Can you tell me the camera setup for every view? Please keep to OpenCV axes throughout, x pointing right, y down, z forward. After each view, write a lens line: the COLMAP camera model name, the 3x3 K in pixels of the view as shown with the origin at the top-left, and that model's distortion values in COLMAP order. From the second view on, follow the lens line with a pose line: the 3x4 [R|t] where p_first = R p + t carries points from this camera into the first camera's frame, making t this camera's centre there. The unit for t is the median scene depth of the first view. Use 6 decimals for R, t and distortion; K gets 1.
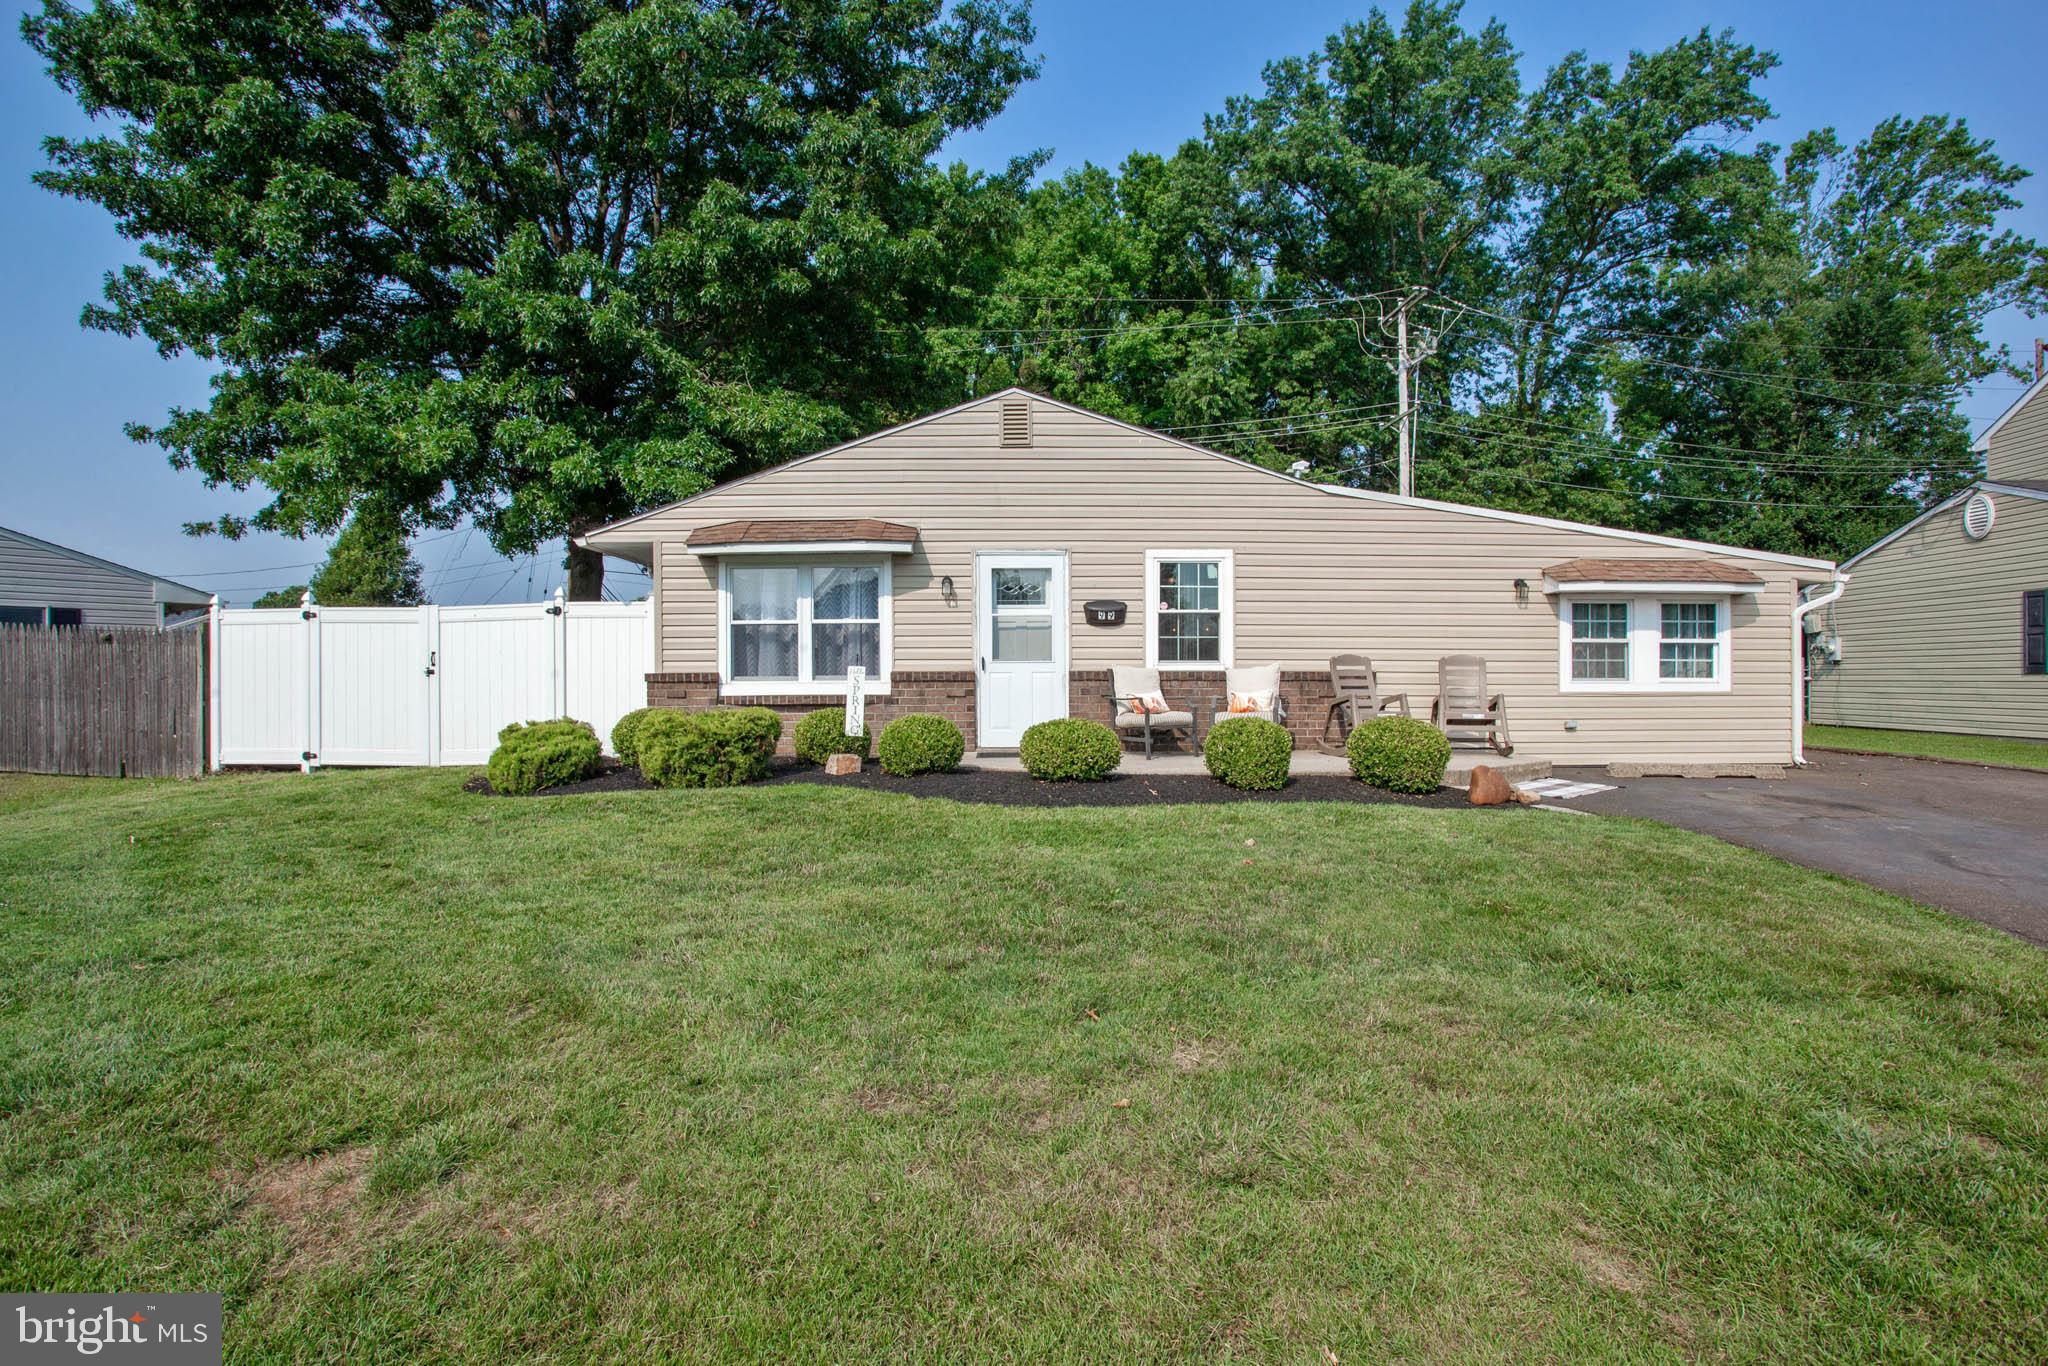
lens RADIAL K [[1033.7, 0, 1024.0], [0, 1033.7, 683.0], [0, 0, 1]] dist [-0.068044, 0.026508]
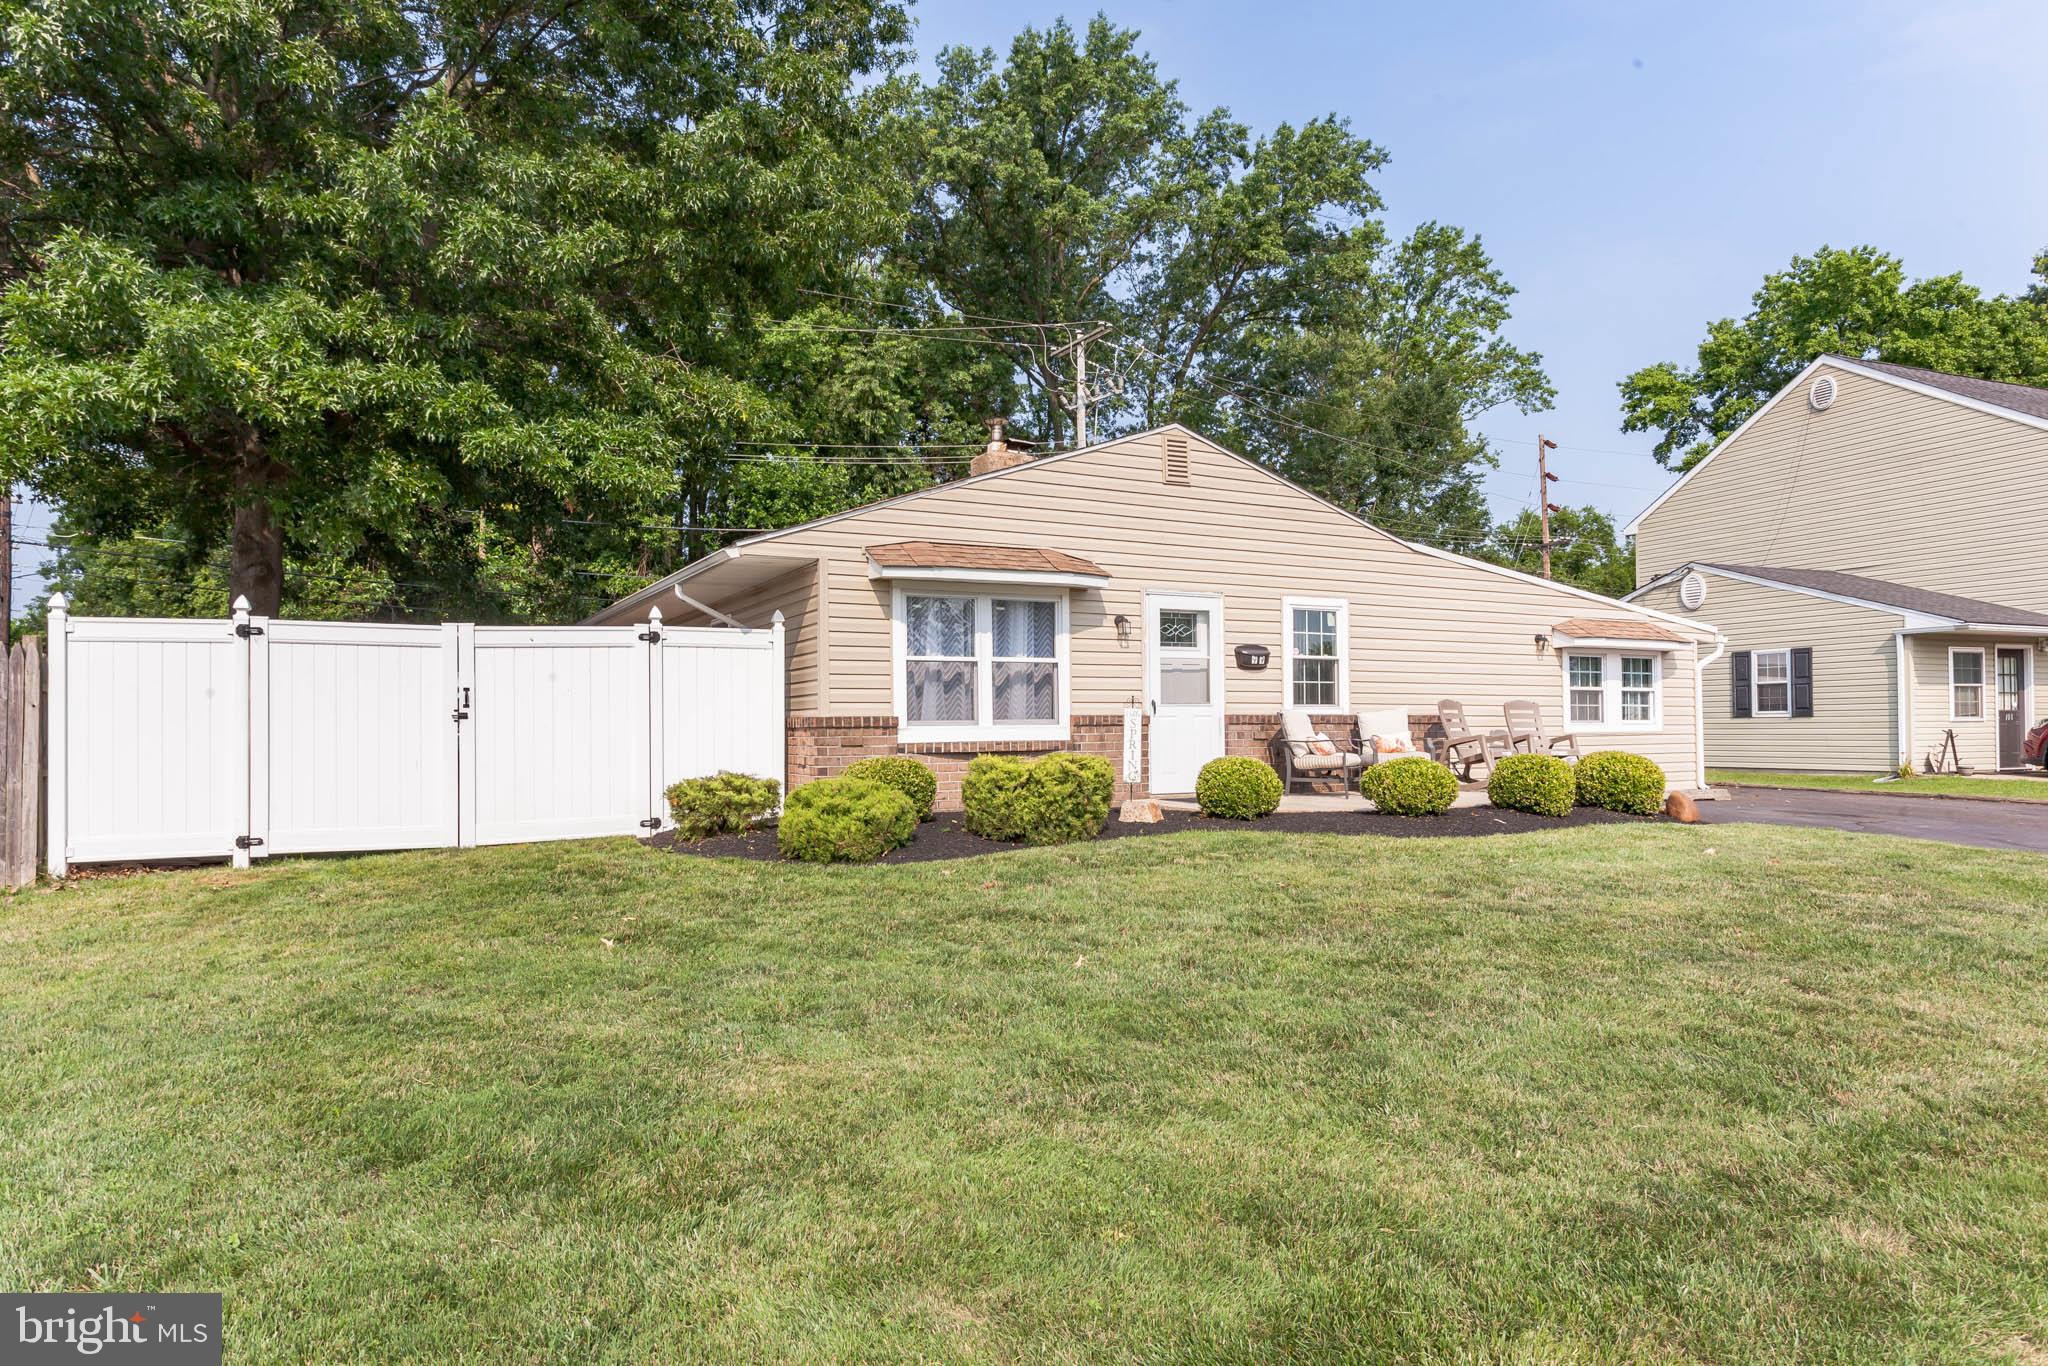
lens RADIAL K [[1200.9, 0, 1023.0], [0, 1200.9, 711.7], [0, 0, 1]] dist [0.000240, -0.000465]
pose [[0.889084, 0.000858, 0.457743, -0.654618], [0.007310, 0.999844, -0.016072, 0.002998], [-0.457686, 0.017635, 0.888939, 0.058244]]
